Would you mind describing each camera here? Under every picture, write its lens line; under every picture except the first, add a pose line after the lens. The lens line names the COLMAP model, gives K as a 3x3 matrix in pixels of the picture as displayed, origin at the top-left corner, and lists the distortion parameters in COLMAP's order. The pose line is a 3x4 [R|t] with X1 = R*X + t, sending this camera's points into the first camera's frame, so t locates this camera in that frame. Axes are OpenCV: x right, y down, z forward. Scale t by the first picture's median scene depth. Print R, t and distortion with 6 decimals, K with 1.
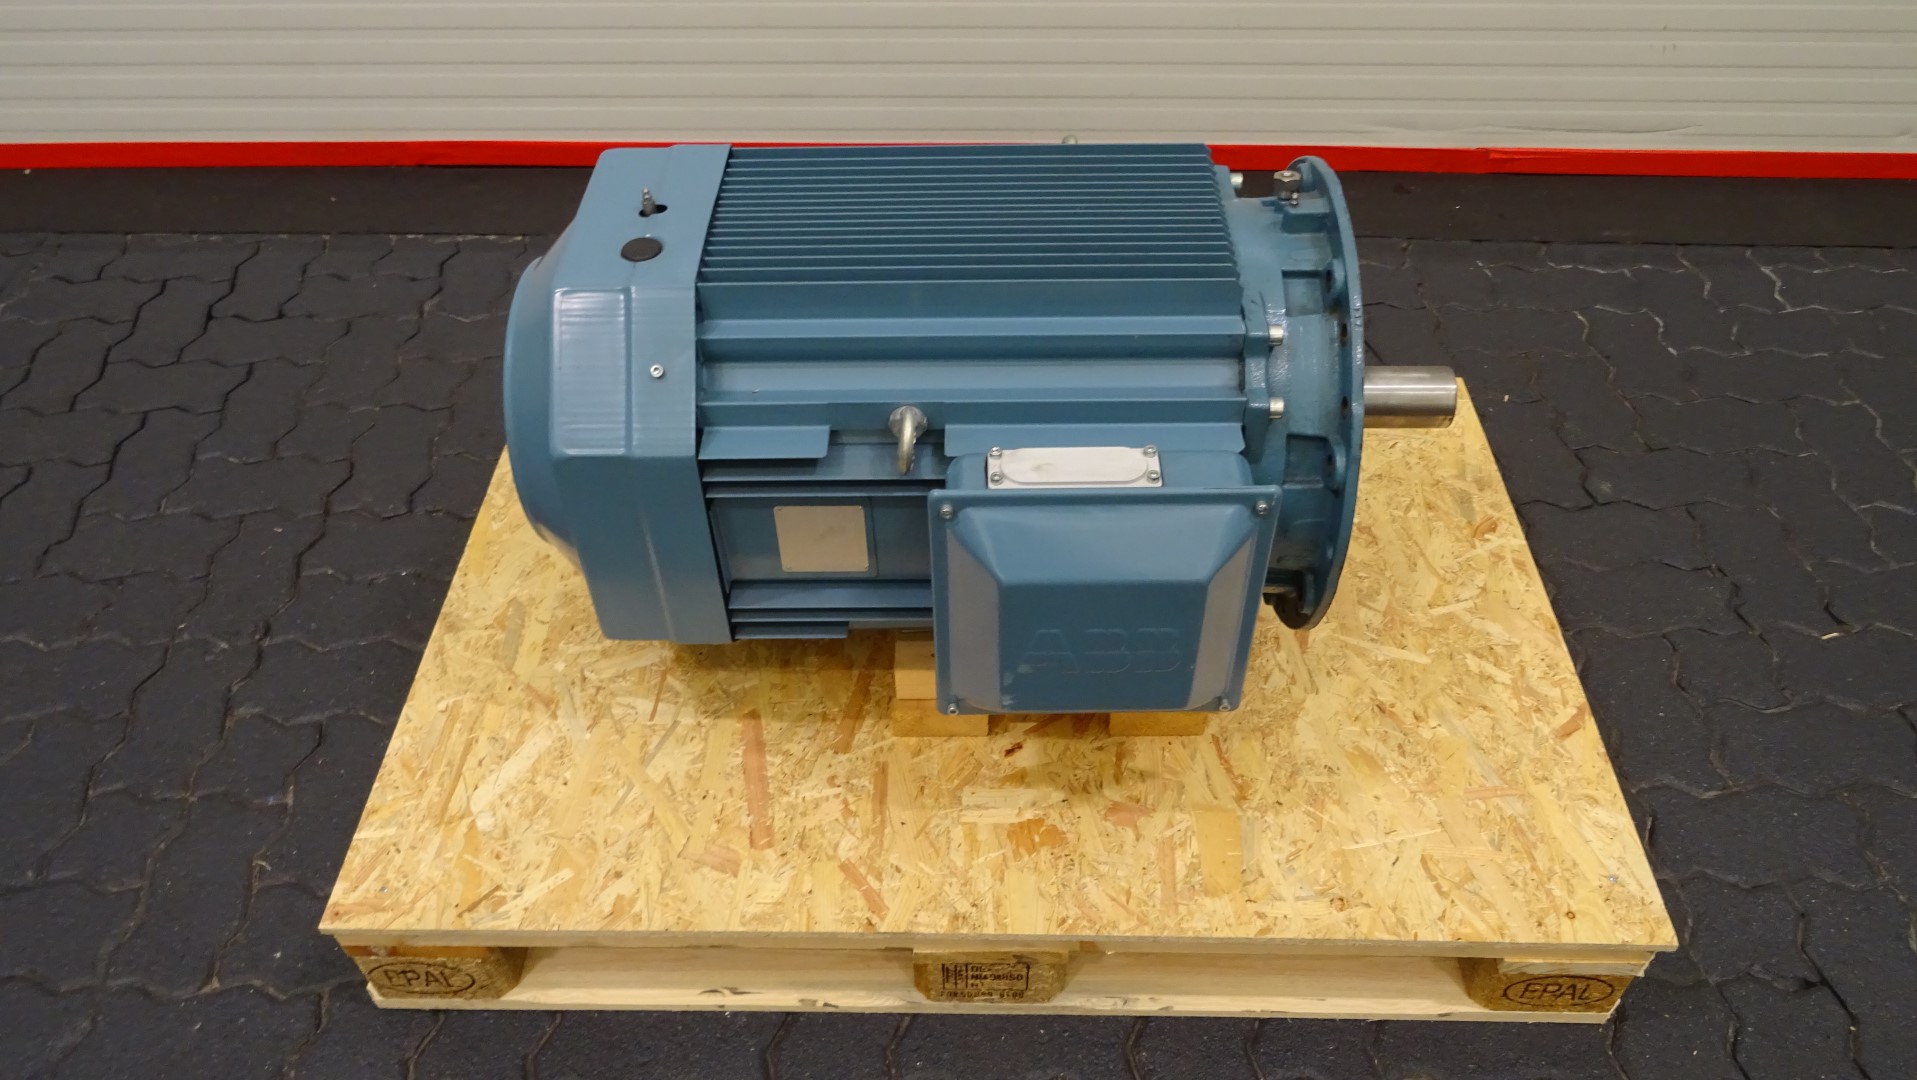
lens RADIAL K [[1385.8, 0, 959.6], [0, 1385.8, 534.9], [0, 0, 1]] dist [0.015283, -0.016334]
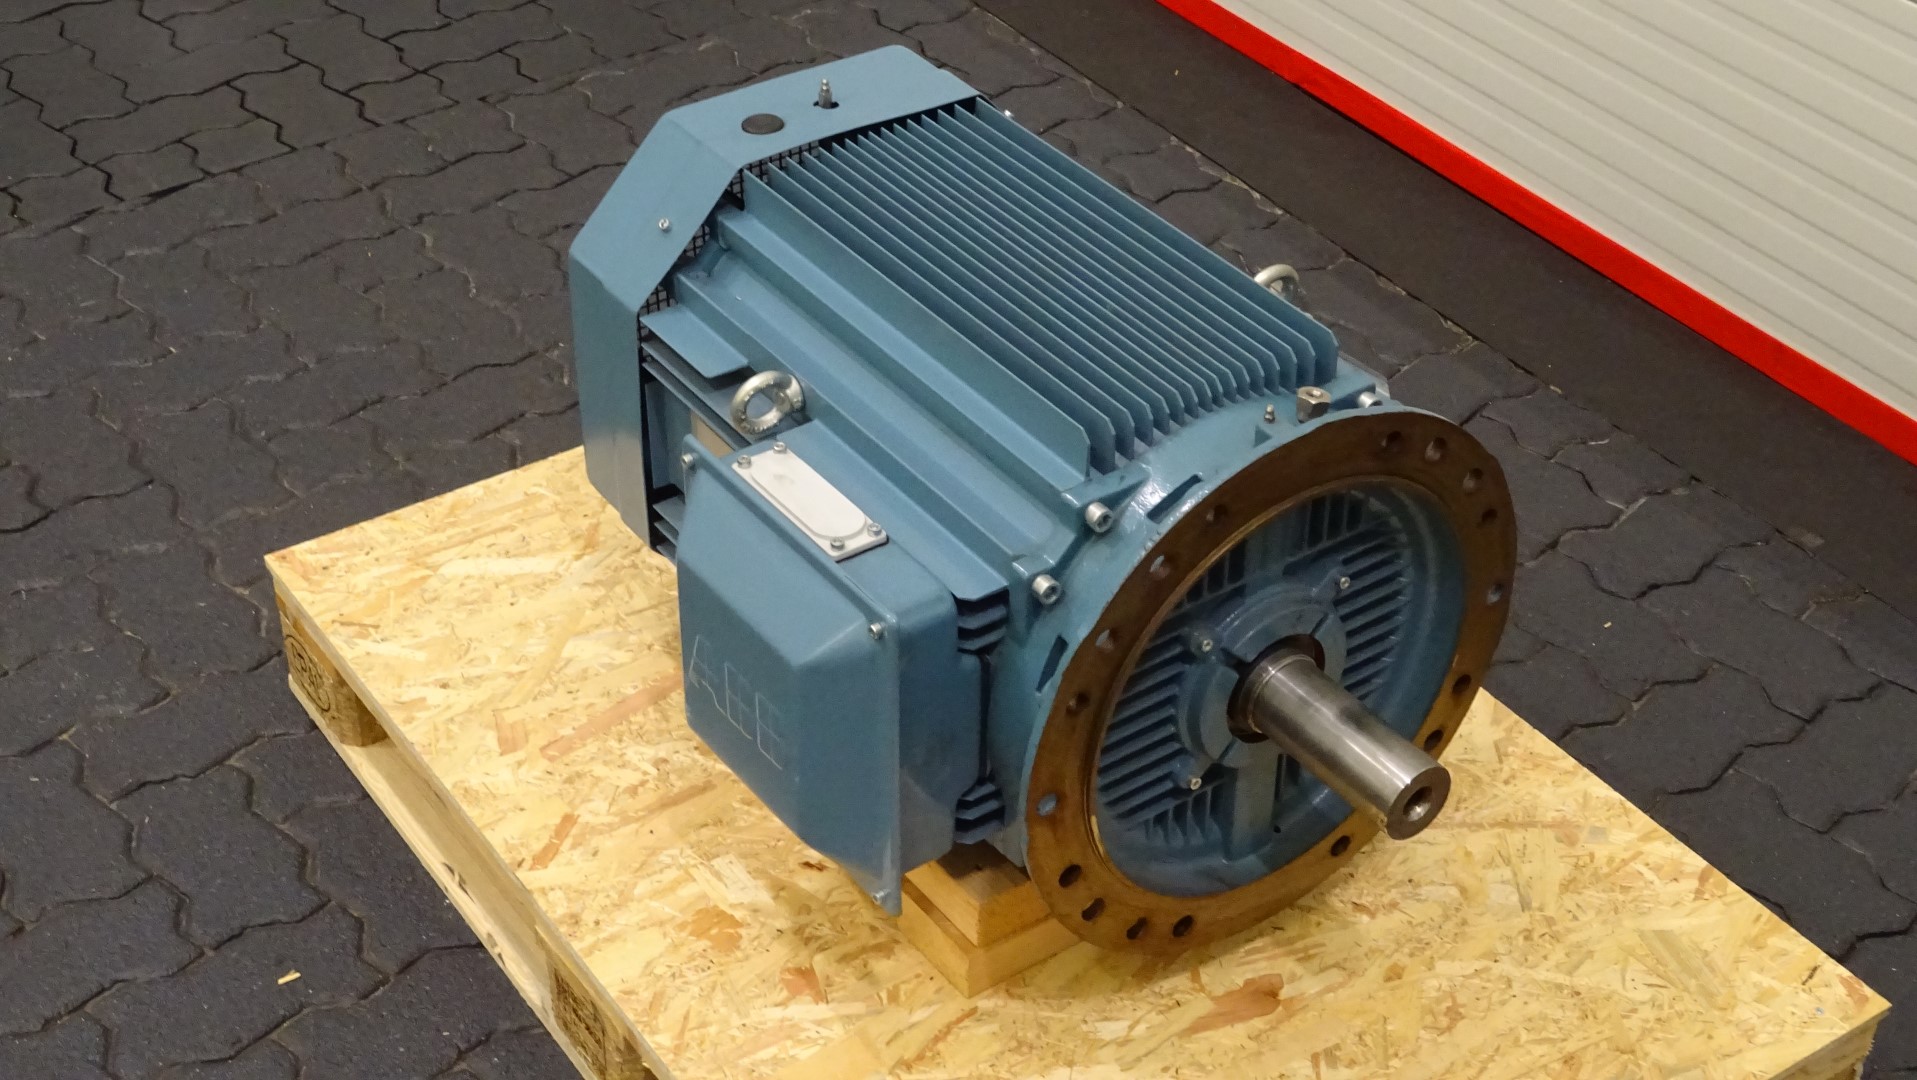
lens RADIAL K [[2712.6, 0, 956.4], [0, 2712.6, 536.6], [0, 0, 1]] dist [-0.024840, 0.000000]
pose [[0.581373, 0.500897, -0.641177, 1.027437], [-0.584674, 0.805217, 0.098908, -0.208565], [0.565829, 0.317376, 0.760993, -0.215795]]
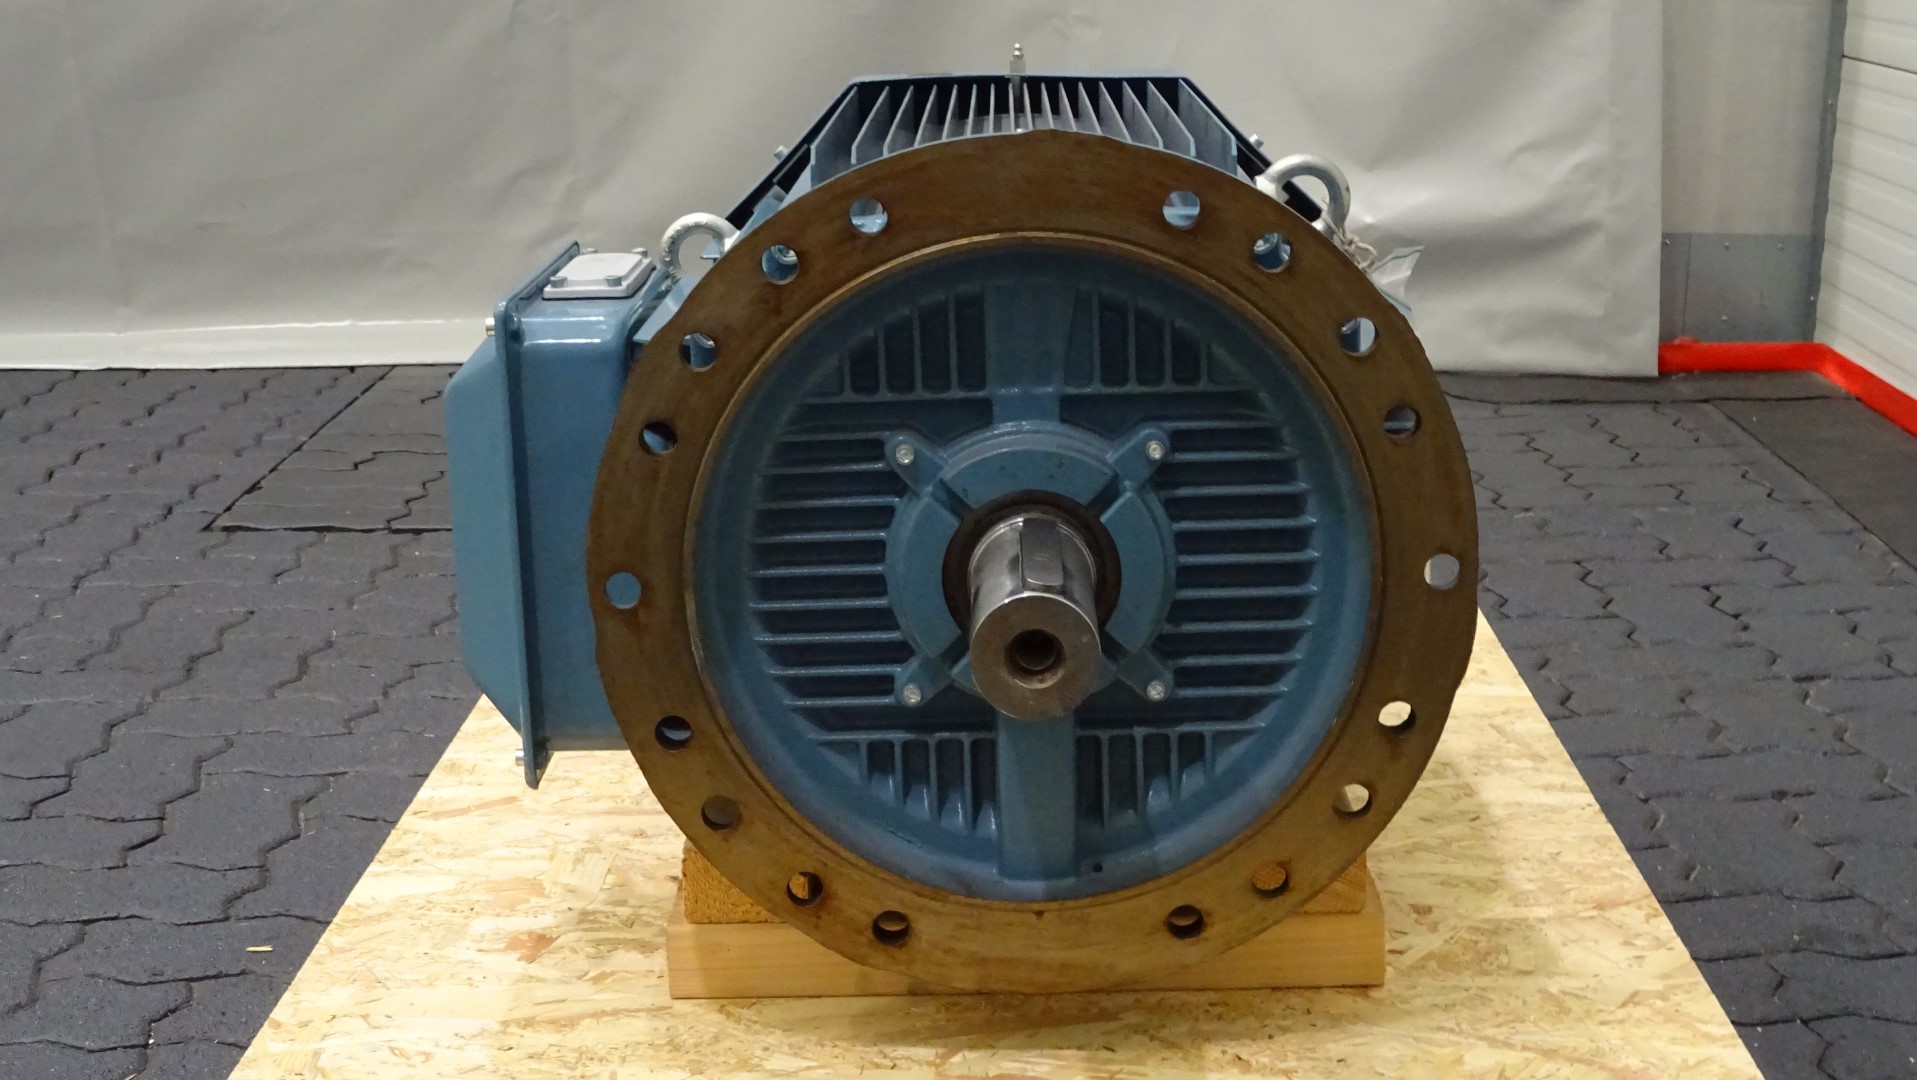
lens RADIAL K [[2712.6, 0, 960.0], [0, 2712.6, 536.0], [0, 0, 1]] dist [-0.024840, 0.000000]
pose [[-0.002546, 0.252226, -0.967665, 1.236530], [-0.683239, 0.706145, 0.185858, -0.284211], [0.730190, 0.661620, 0.170533, 0.799648]]
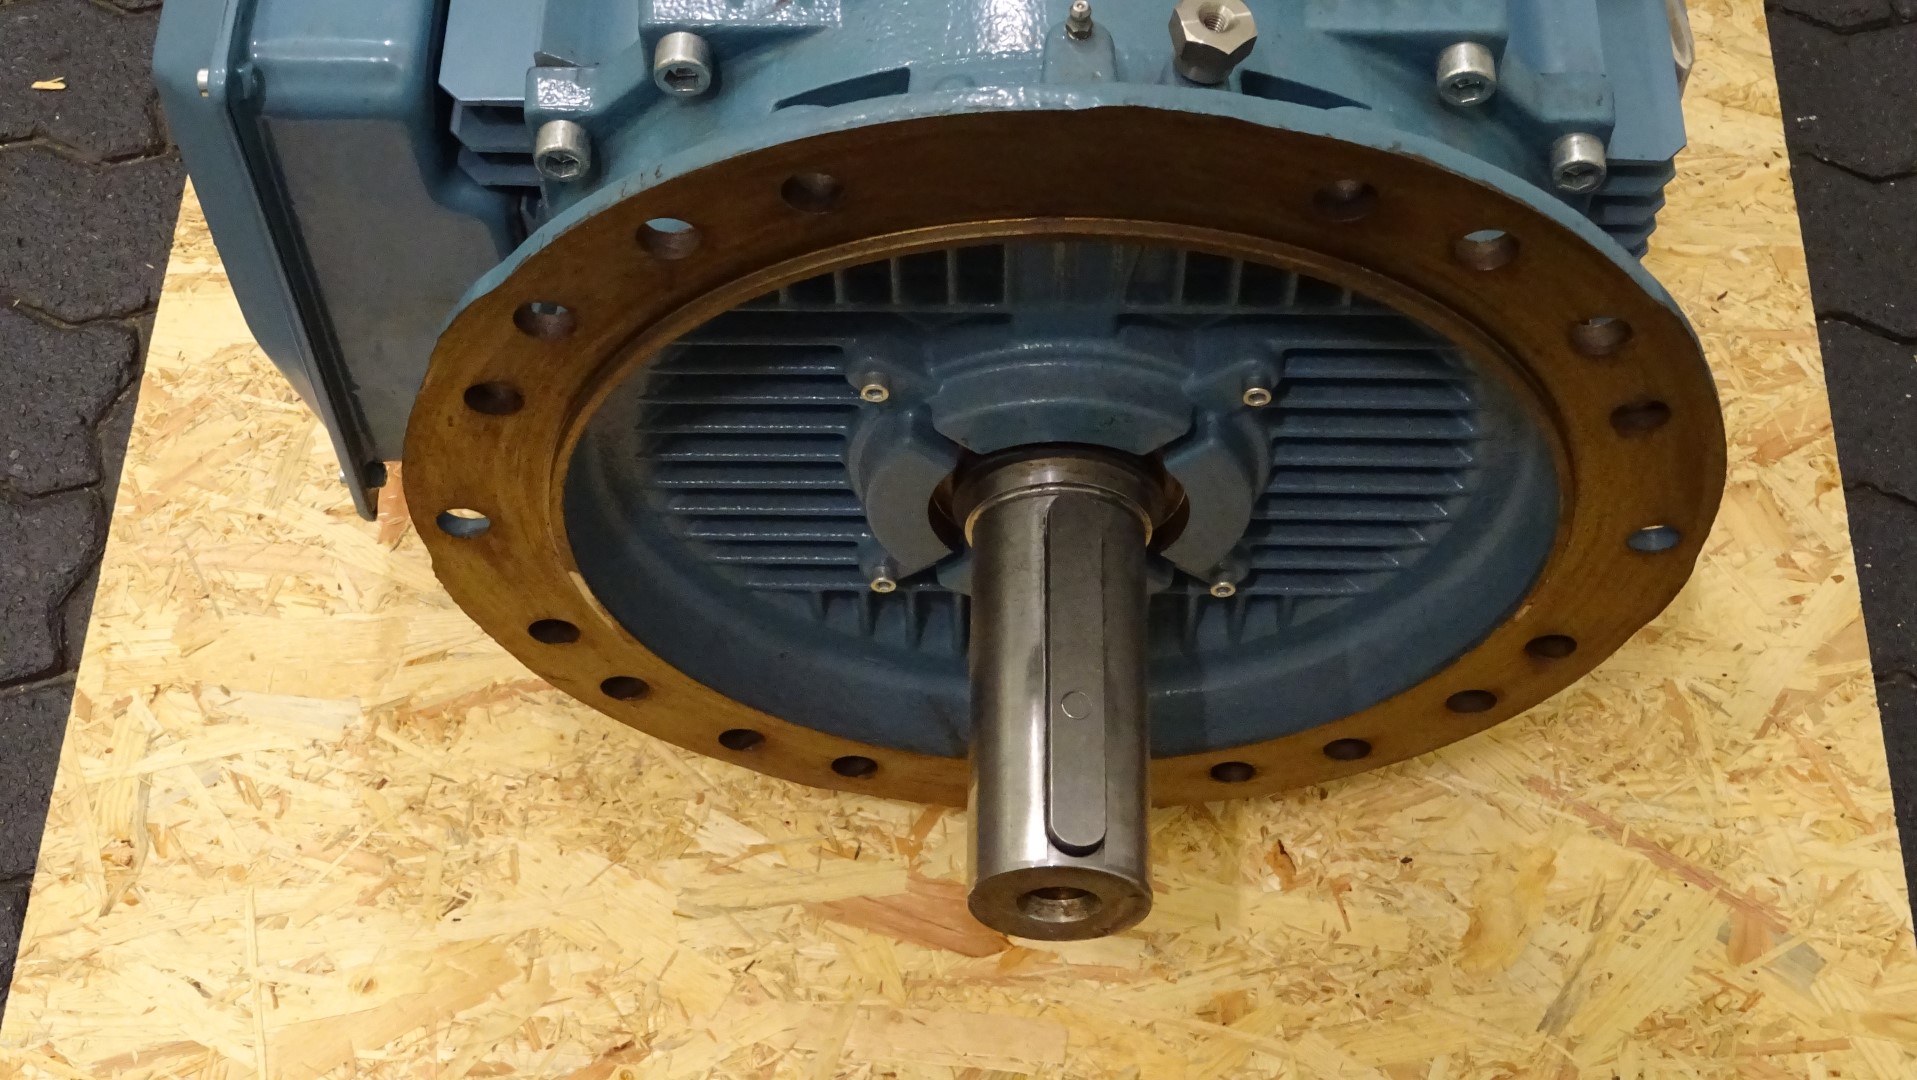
lens RADIAL K [[2712.6, 0, 960.8], [0, 2712.6, 545.1], [0, 0, 1]] dist [-0.024840, 0.000000]
pose [[-0.005323, 0.867133, -0.498048, 0.600878], [-0.701407, 0.351751, 0.619918, -0.518799], [0.712741, 0.352634, 0.606341, 0.560870]]
